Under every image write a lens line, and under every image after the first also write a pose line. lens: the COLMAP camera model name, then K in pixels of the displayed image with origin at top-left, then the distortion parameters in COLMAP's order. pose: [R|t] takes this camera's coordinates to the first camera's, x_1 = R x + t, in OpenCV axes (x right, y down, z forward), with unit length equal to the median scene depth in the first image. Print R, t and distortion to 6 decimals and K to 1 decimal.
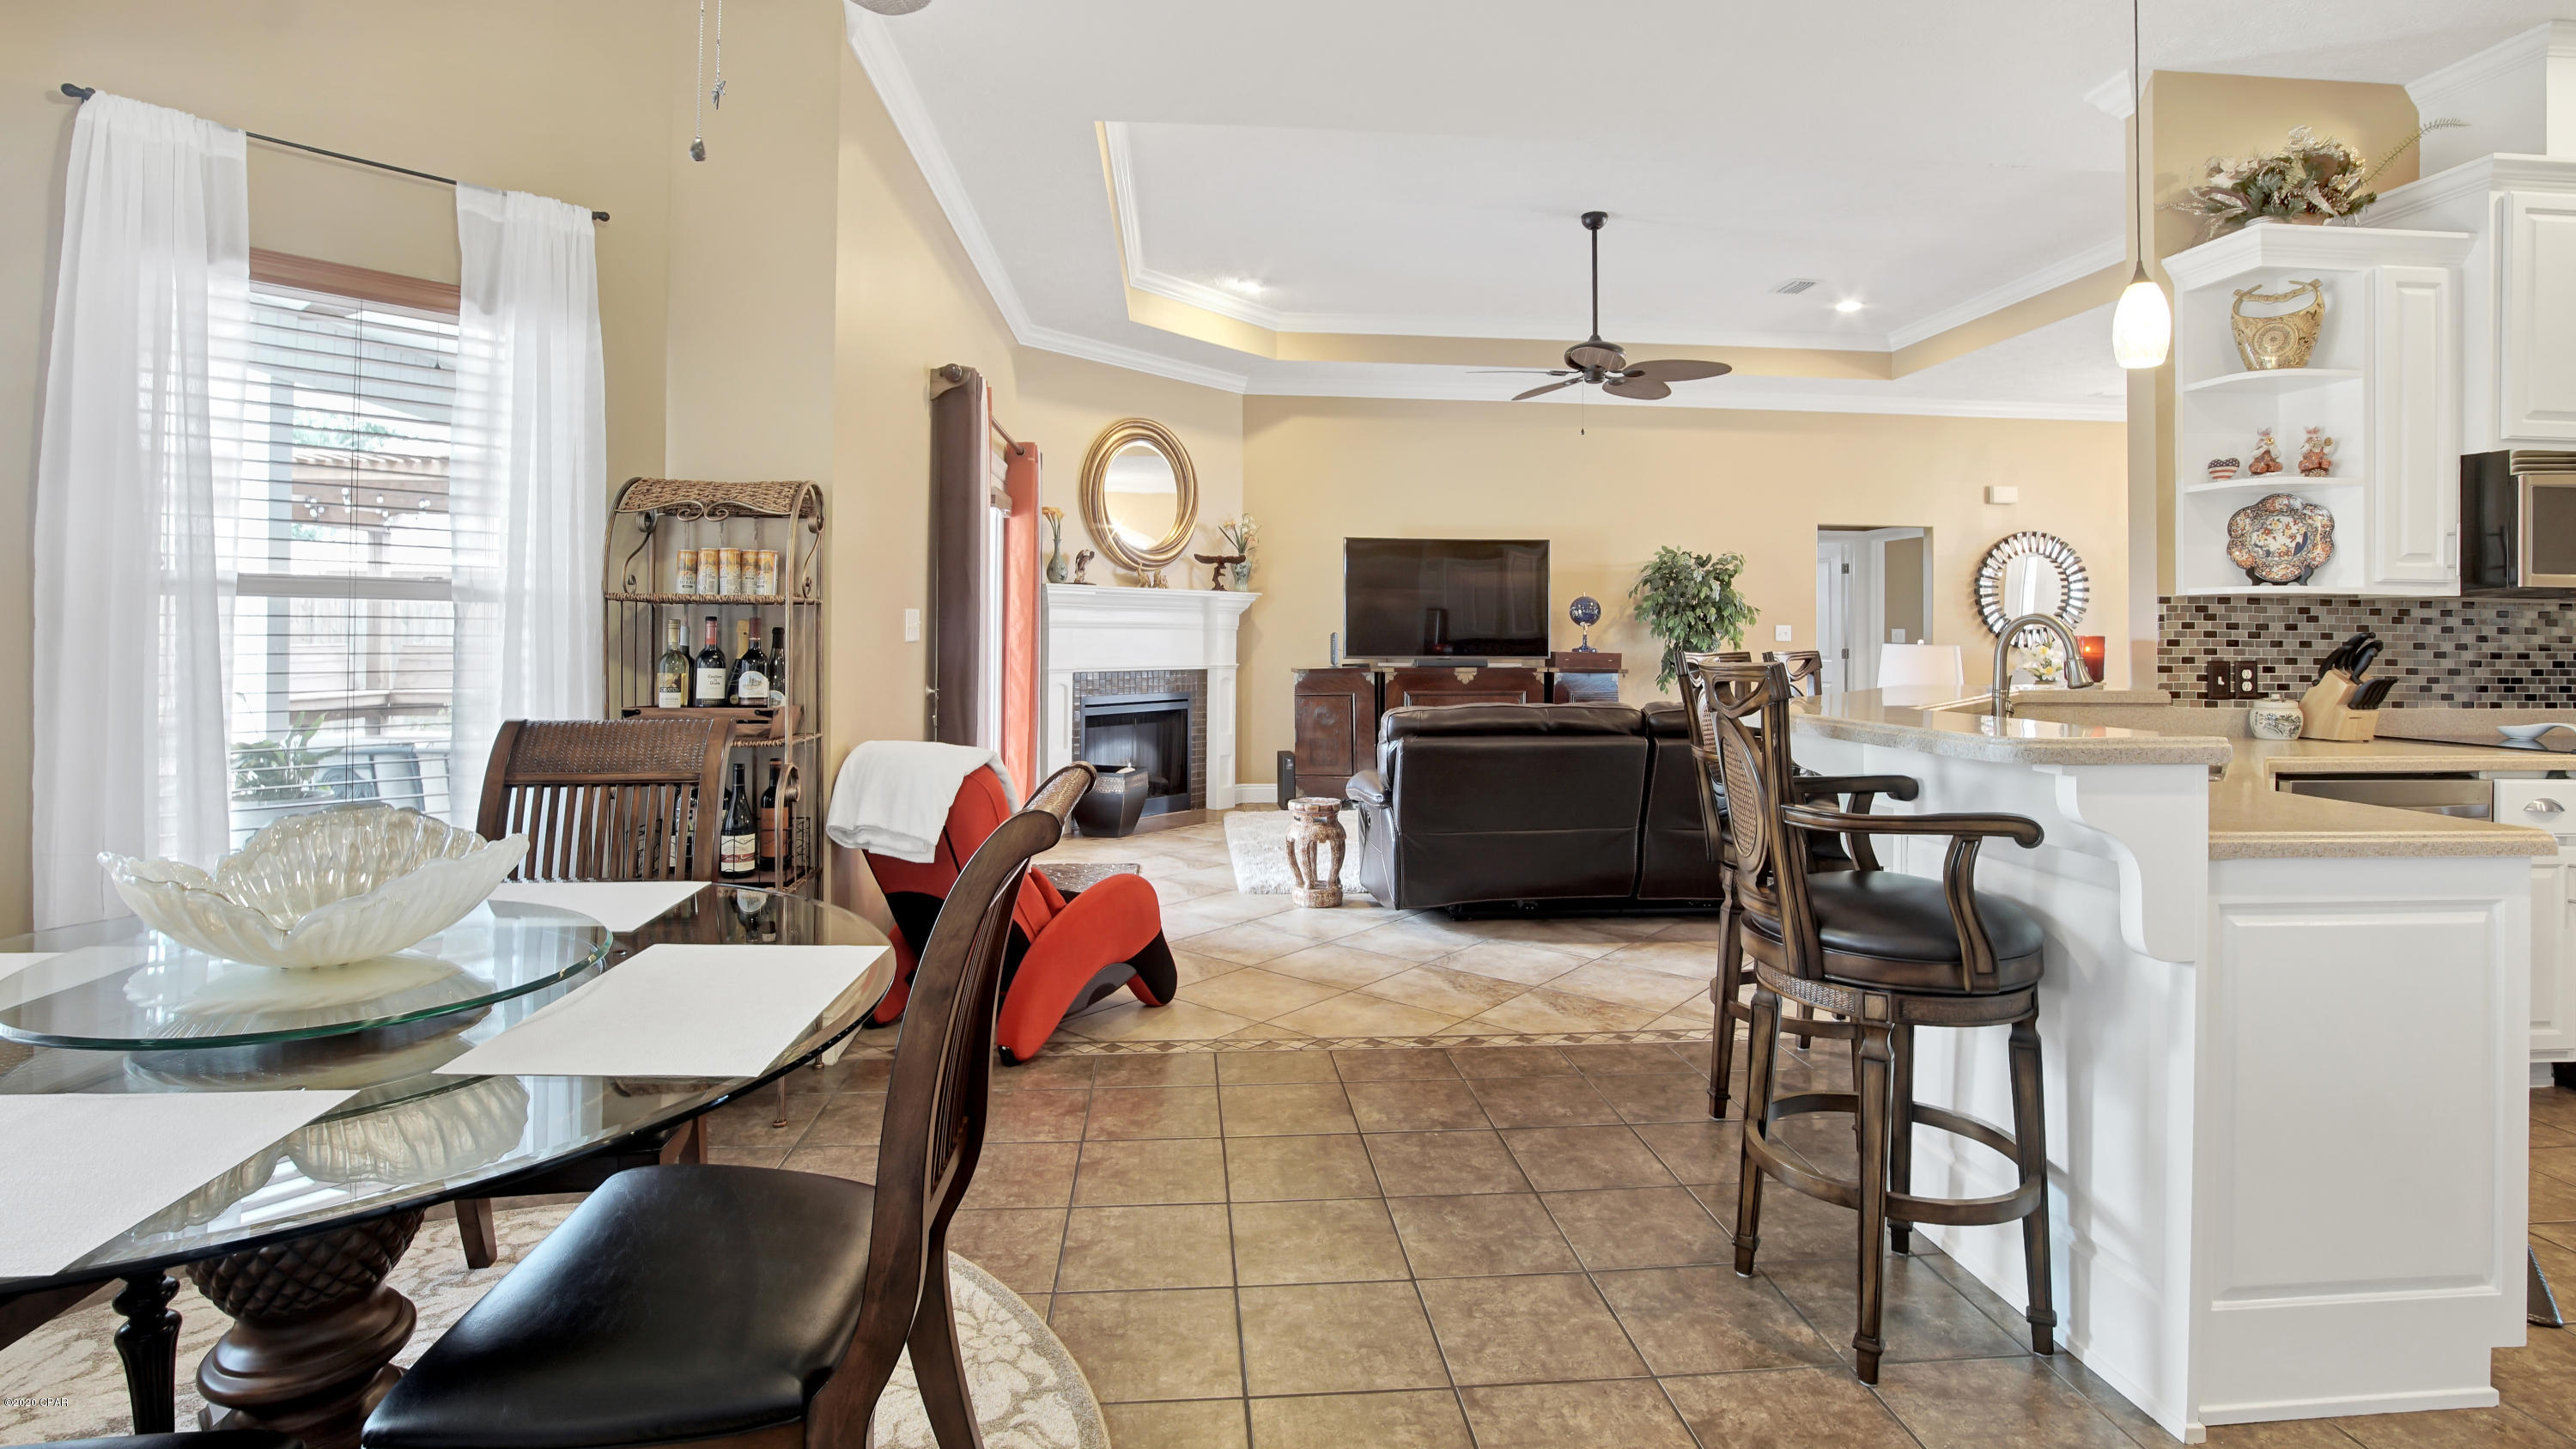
lens RADIAL K [[1207.9, 0, 1304.8], [0, 1207.9, 611.8], [0, 0, 1]] dist [-0.014242, 0.003985]
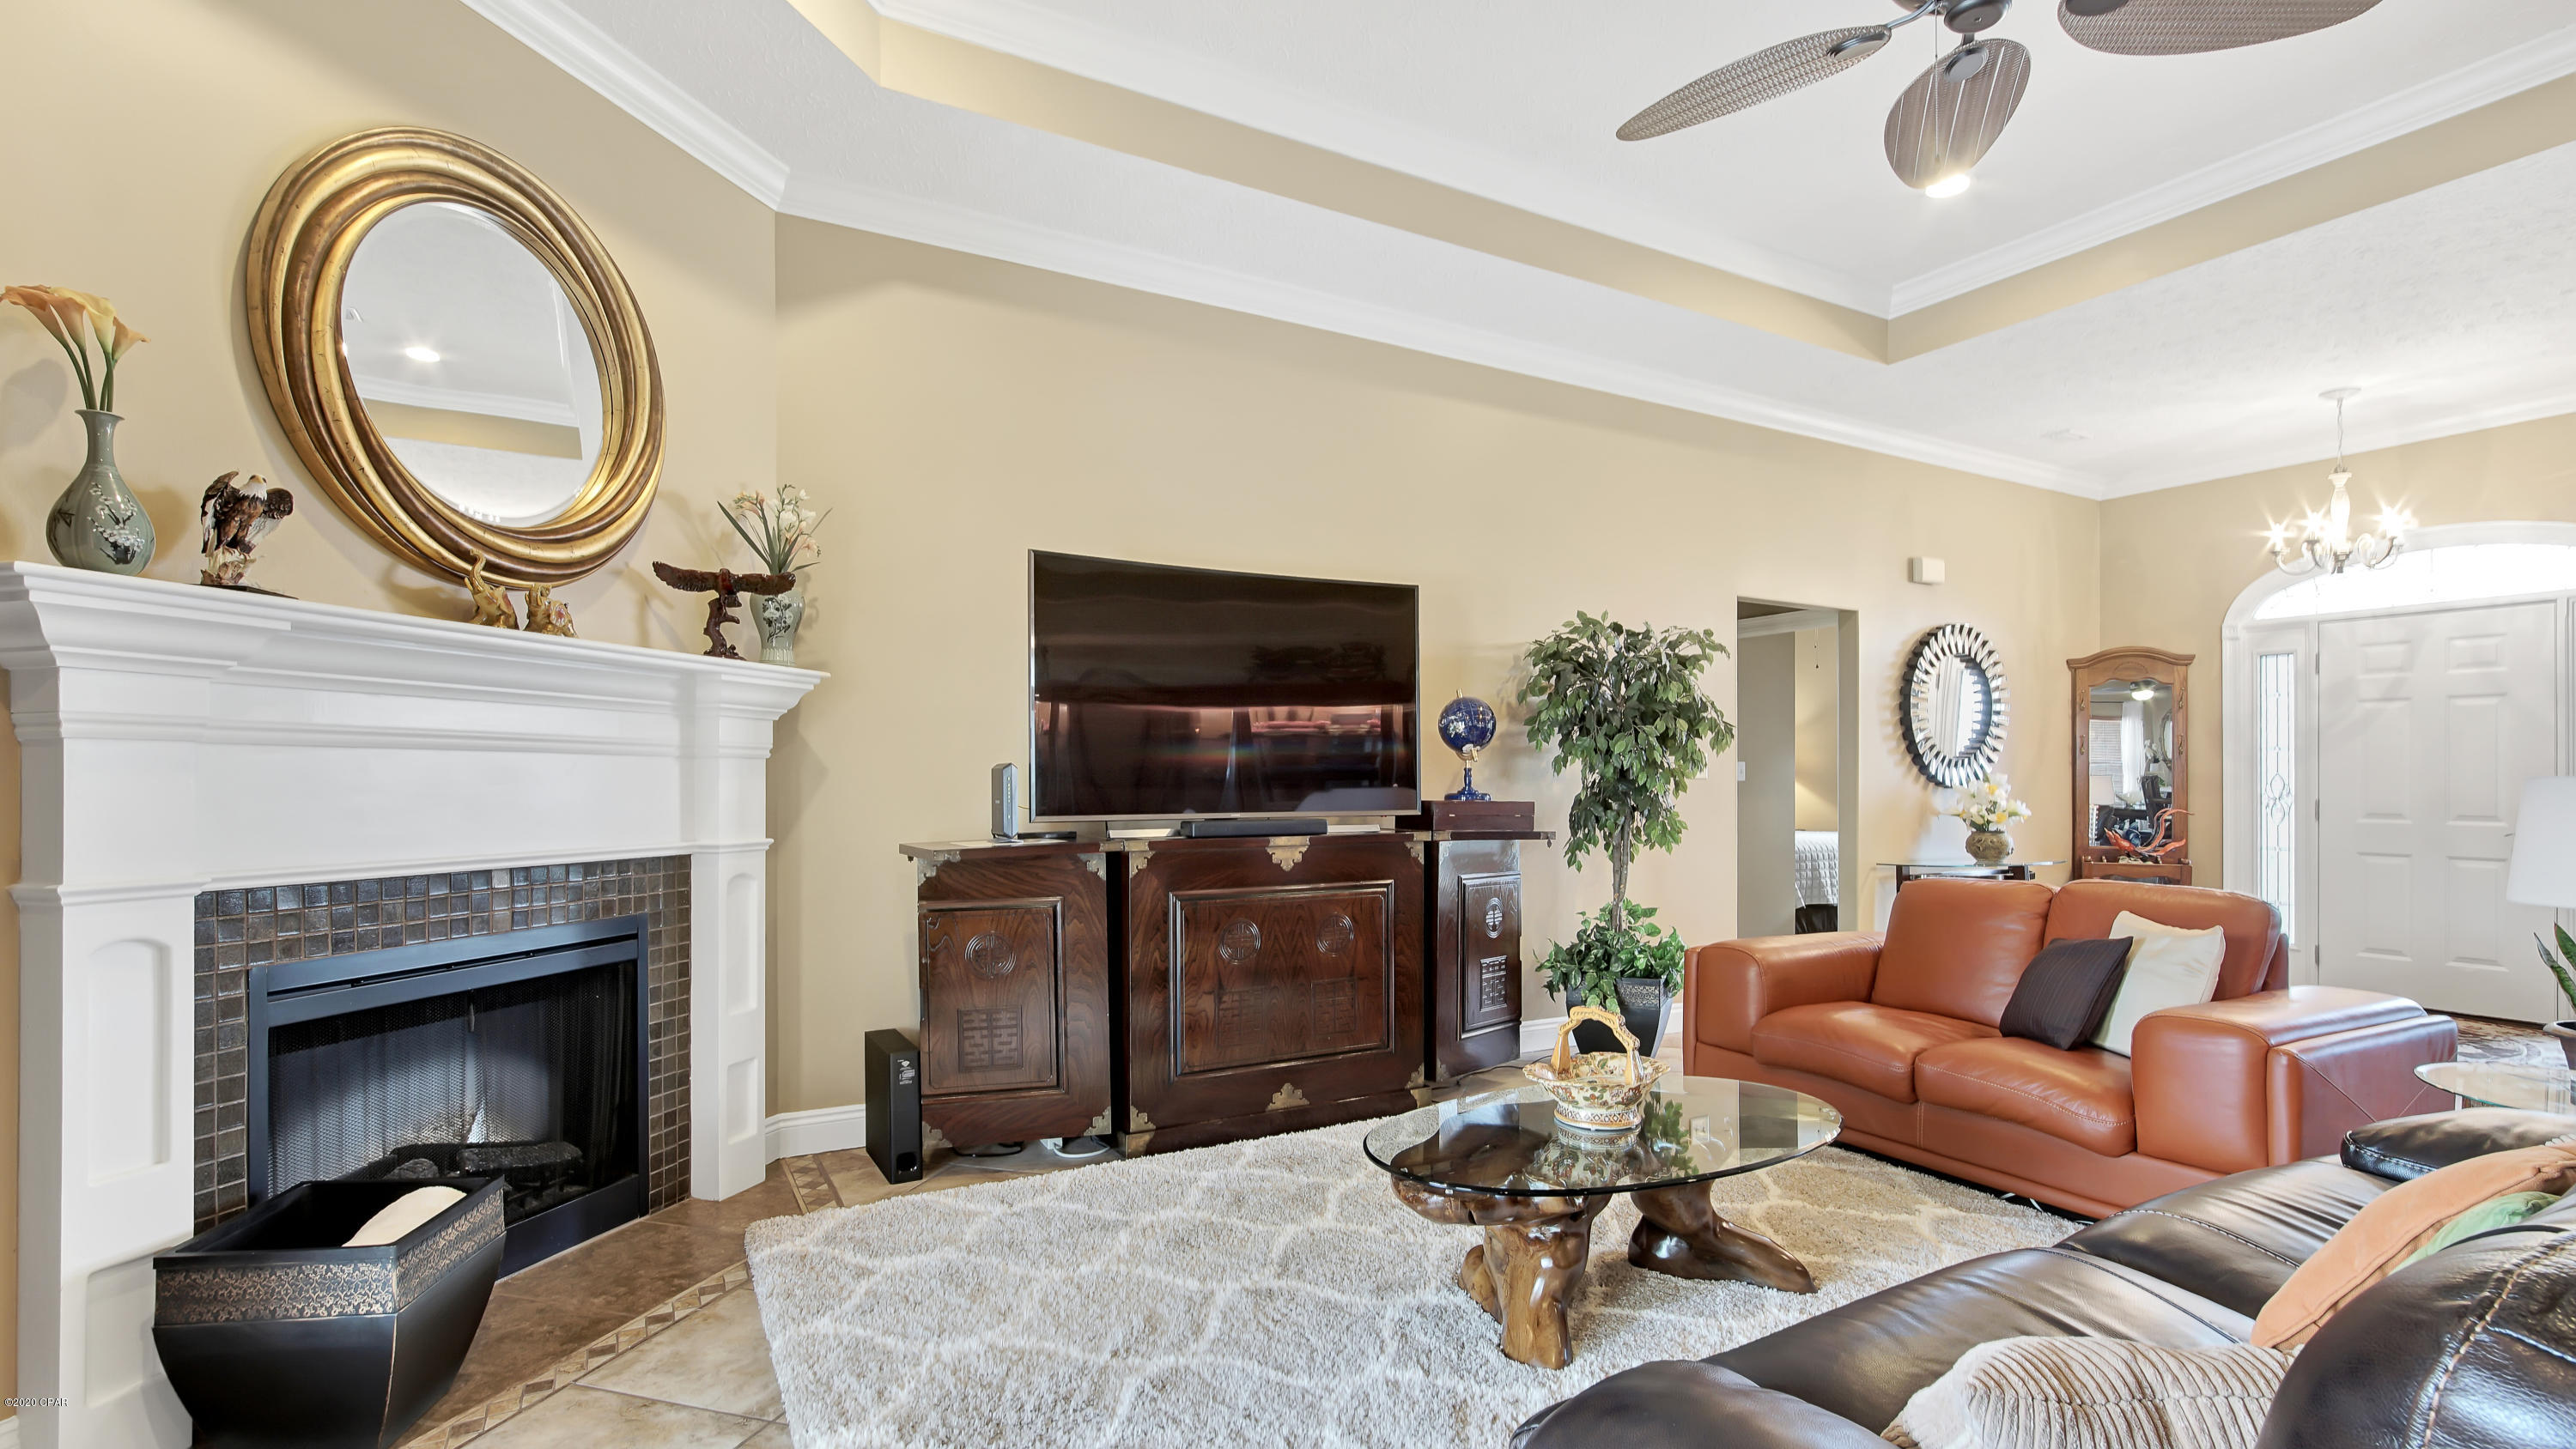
lens RADIAL K [[1207.5, 0, 1264.7], [0, 1207.5, 781.3], [0, 0, 1]] dist [-0.014242, 0.003985]
pose [[0.926354, -0.005231, 0.376618, -0.056770], [-0.003238, 0.999756, 0.021850, 0.014406], [-0.376641, -0.021460, 0.926111, 0.580172]]
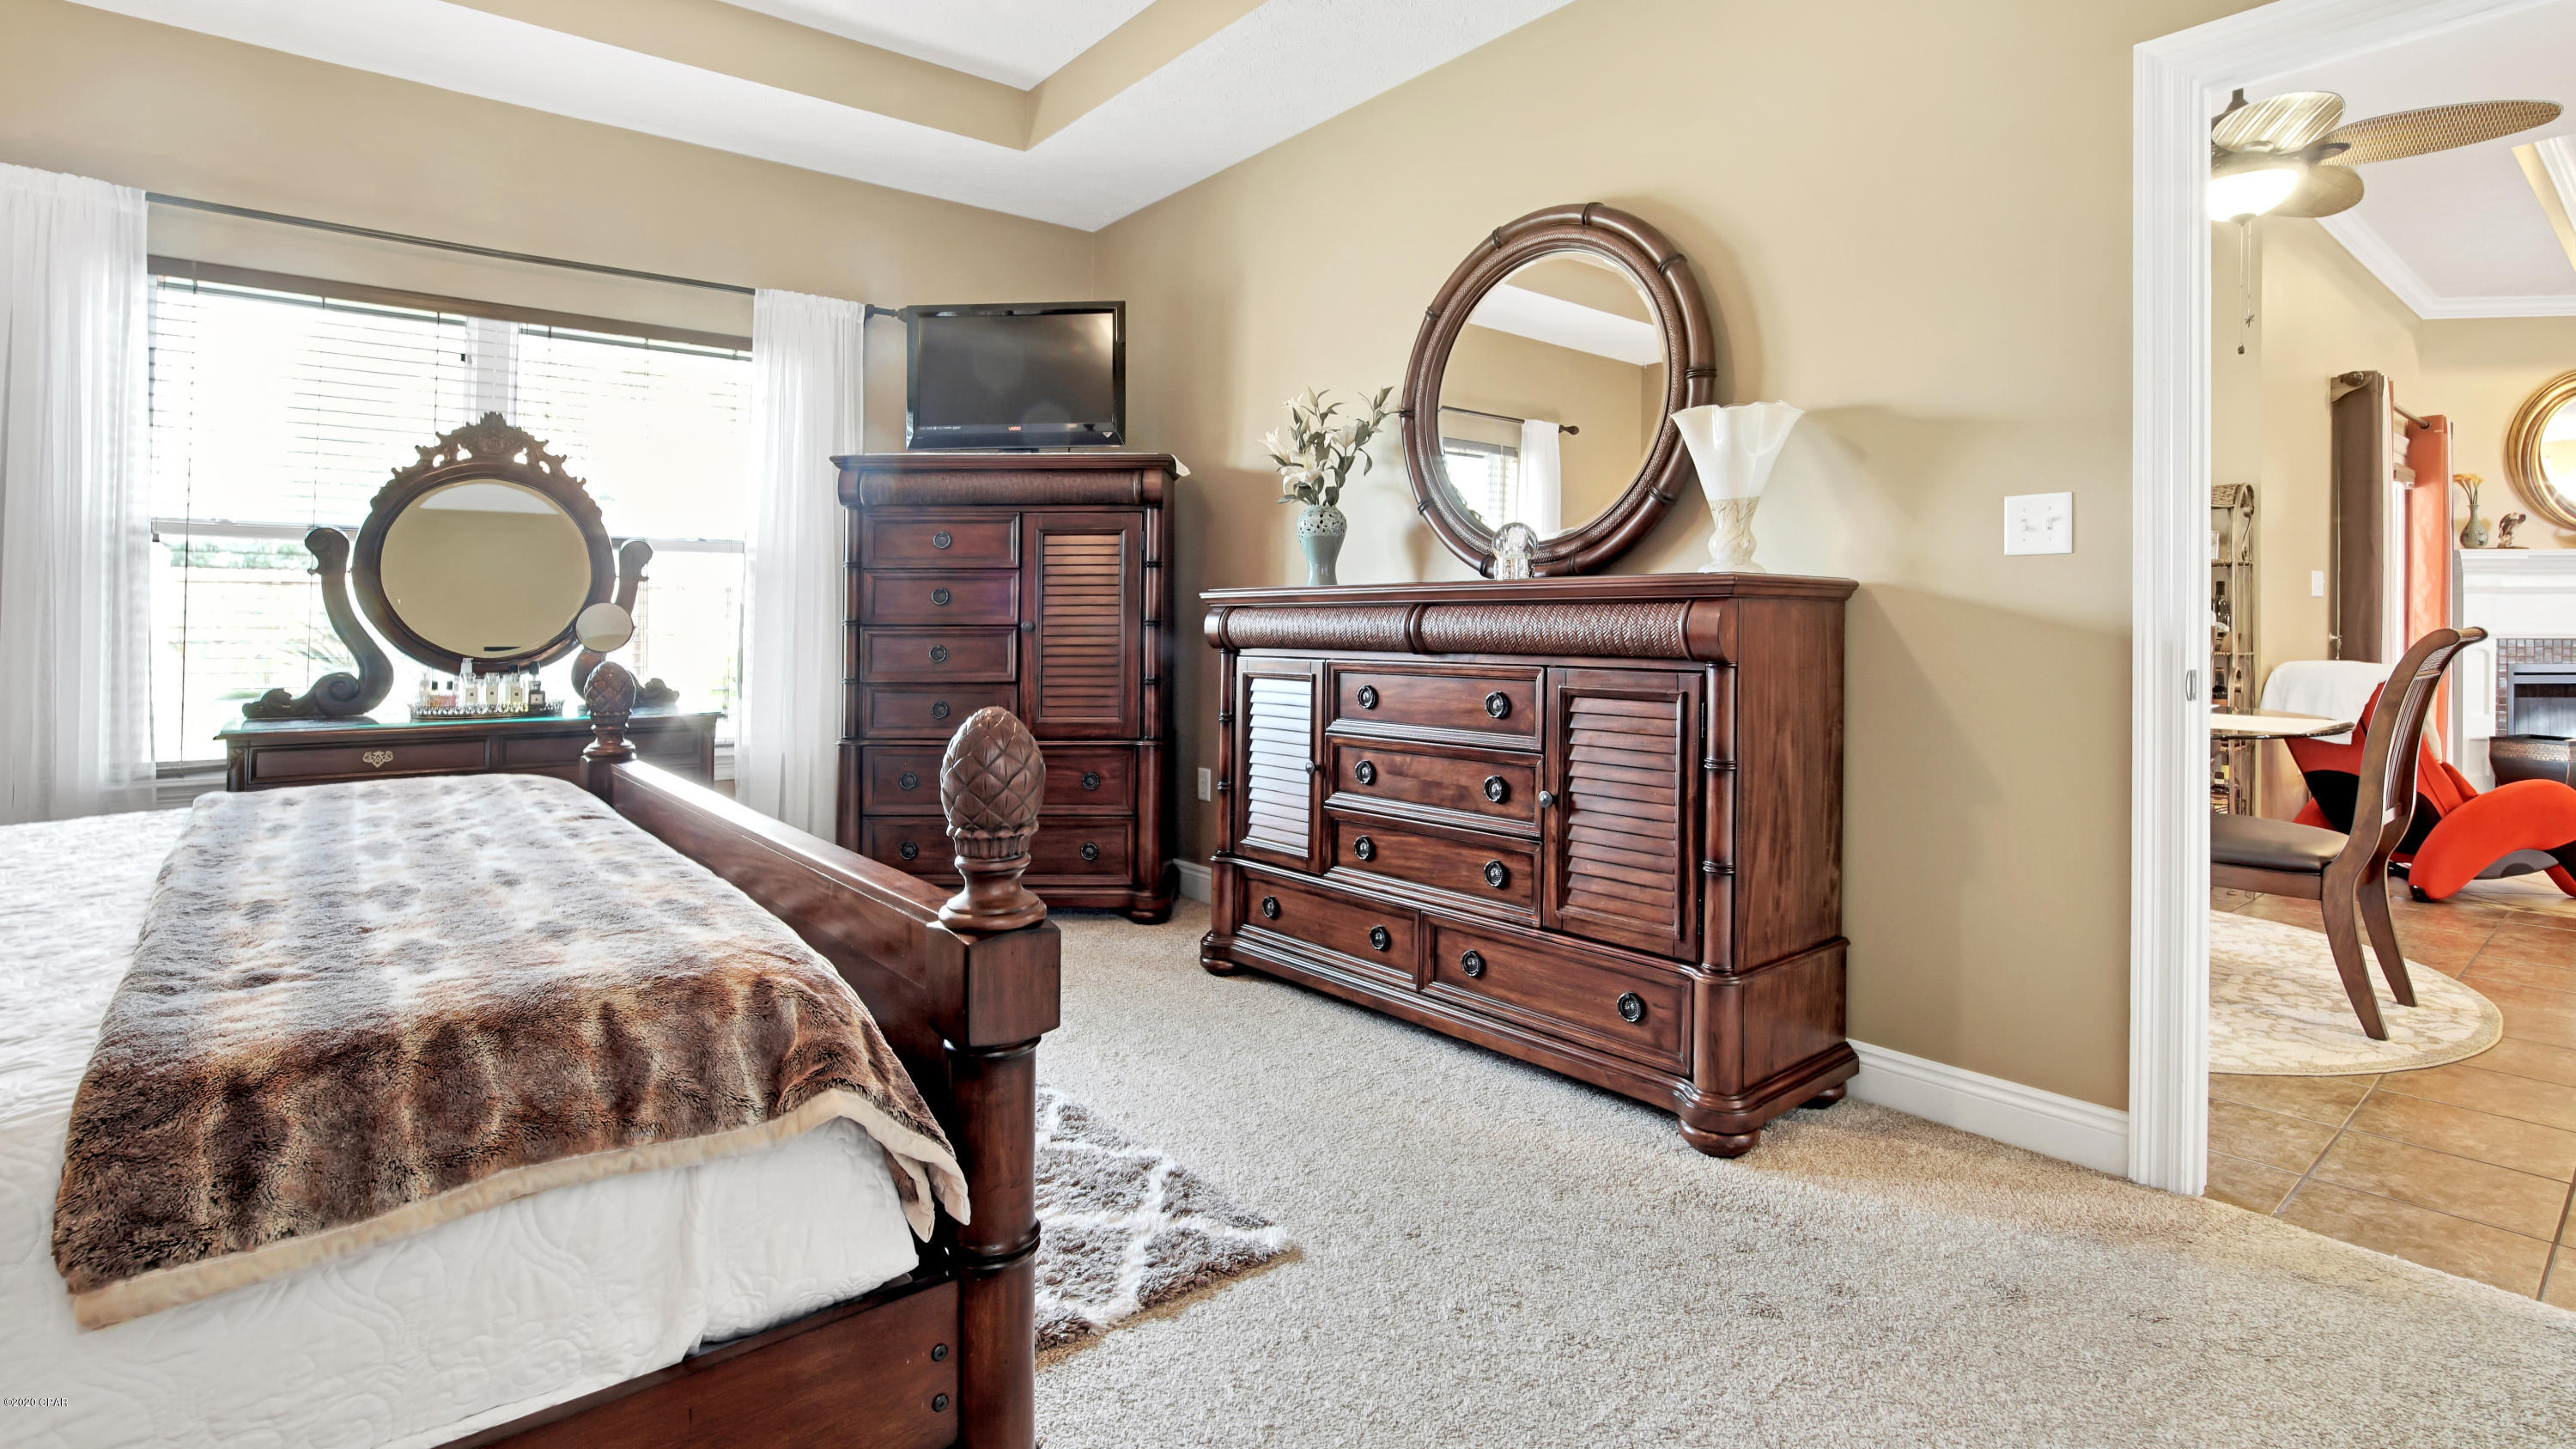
lens RADIAL K [[1207.9, 0, 1307.8], [0, 1207.9, 617.9], [0, 0, 1]] dist [-0.014242, 0.003985]
pose [[0.557086, -0.003397, -0.830448, 0.071450], [0.013235, 0.999901, 0.004789, 0.014675], [0.830349, -0.013659, 0.557076, -0.321039]]
